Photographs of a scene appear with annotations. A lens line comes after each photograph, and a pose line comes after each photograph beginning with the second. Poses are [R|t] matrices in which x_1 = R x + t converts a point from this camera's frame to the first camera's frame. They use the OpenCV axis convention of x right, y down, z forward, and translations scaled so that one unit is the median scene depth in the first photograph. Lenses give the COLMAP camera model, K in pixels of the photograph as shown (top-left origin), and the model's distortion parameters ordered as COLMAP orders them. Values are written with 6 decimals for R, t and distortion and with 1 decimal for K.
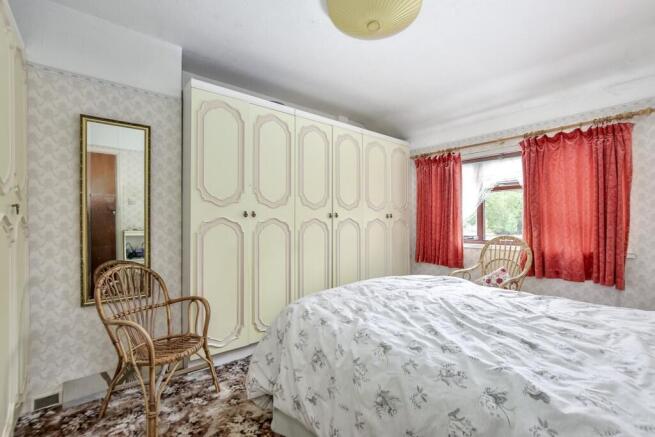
lens RADIAL K [[286.4, 0, 329.2], [0, 286.4, 220.4], [0, 0, 1]] dist [-0.012081, 0.000336]
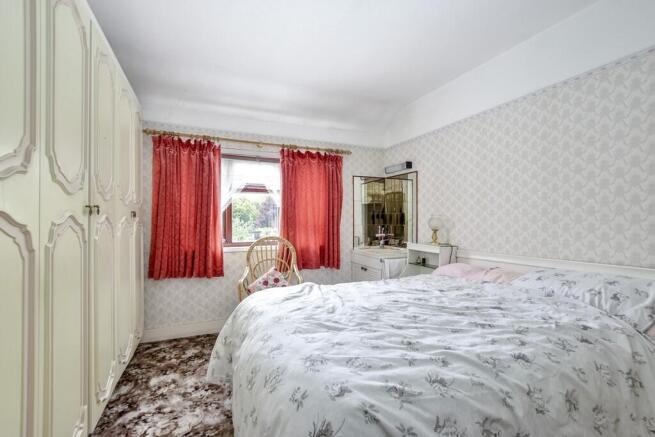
lens RADIAL K [[286.4, 0, 329.2], [0, 286.4, 220.4], [0, 0, 1]] dist [-0.012081, 0.000336]
pose [[0.291500, 0.007684, 0.956540, -0.363879], [-0.002240, 0.999970, -0.007350, 0.002864], [-0.956568, 0.000000, 0.291509, 0.552644]]
